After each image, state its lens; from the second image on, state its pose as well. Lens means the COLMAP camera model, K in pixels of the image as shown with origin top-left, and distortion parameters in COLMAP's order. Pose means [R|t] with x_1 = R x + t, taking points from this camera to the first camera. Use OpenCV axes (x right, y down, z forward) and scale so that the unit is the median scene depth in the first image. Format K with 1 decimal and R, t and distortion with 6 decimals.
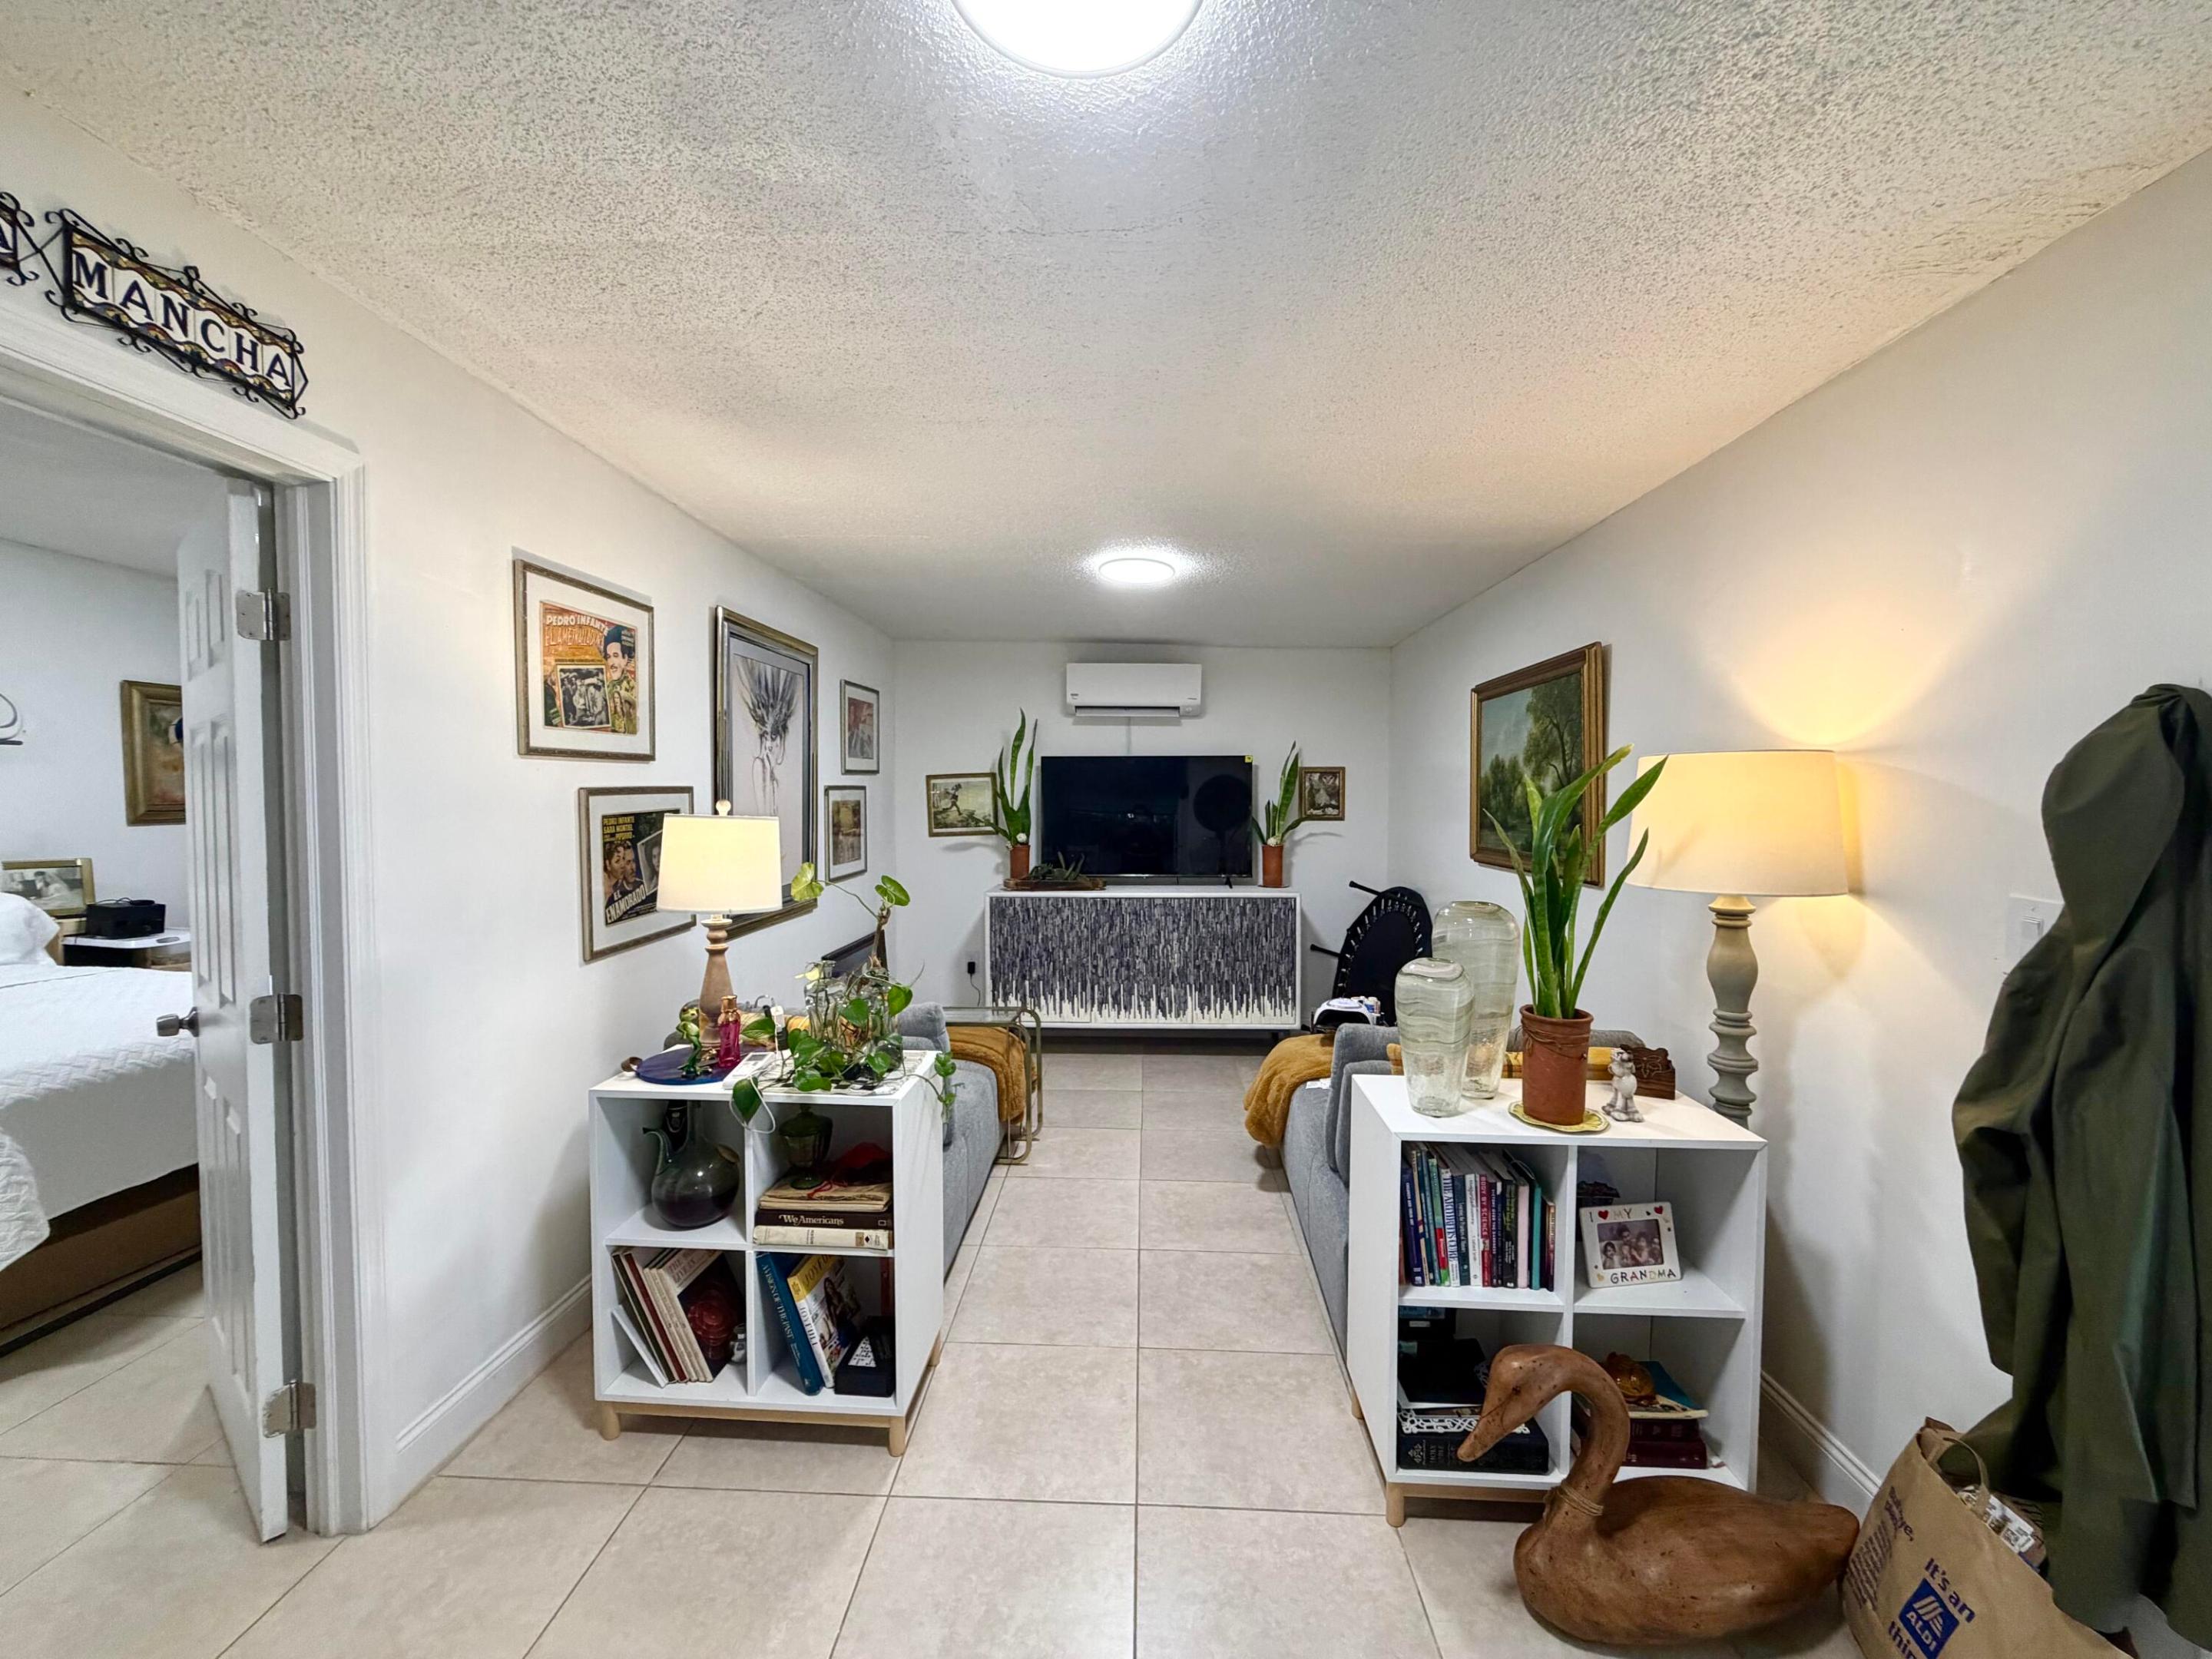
lens RADIAL K [[828.9, 0, 1106.0], [0, 828.9, 829.5], [0, 0, 1]] dist [-0.000861, -0.000109]
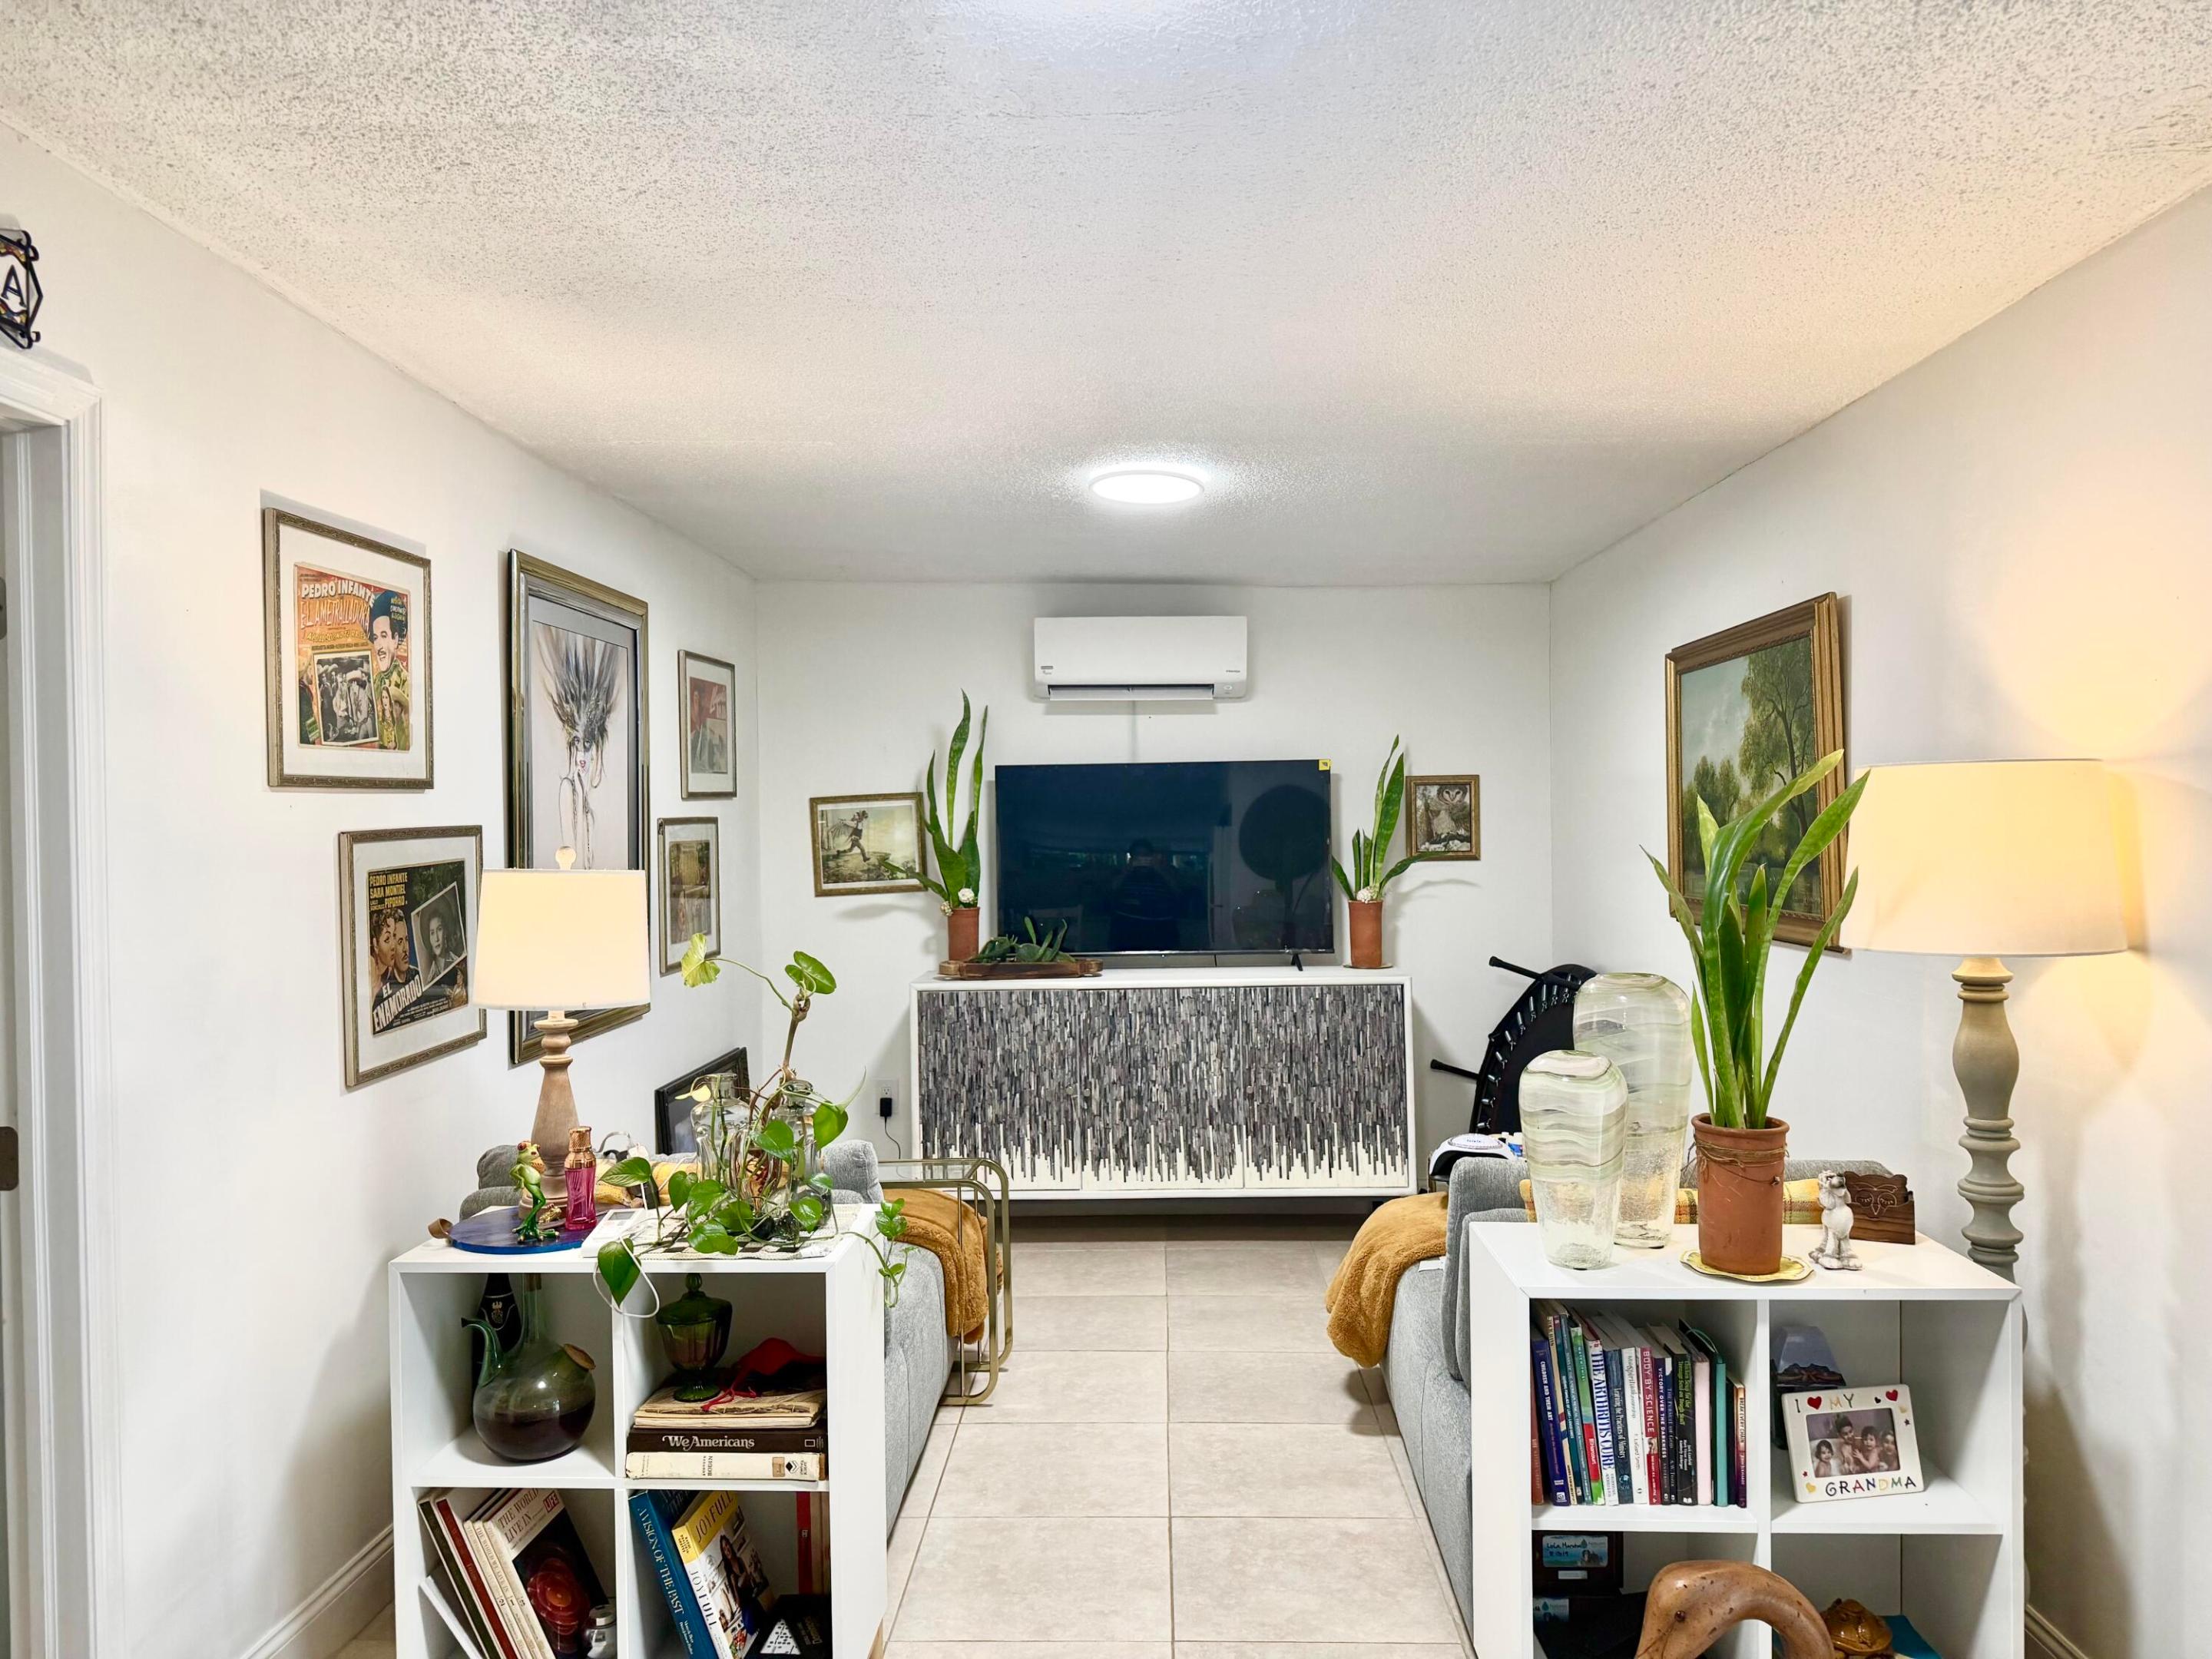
lens RADIAL K [[1523.8, 0, 1106.0], [0, 1523.8, 829.5], [0, 0, 1]] dist [0.104037, -0.167462]
pose [[0.999729, -0.015071, 0.017721, -0.027771], [0.015650, 0.999332, -0.033035, -0.000309], [-0.017212, 0.033303, 0.999297, -0.281952]]
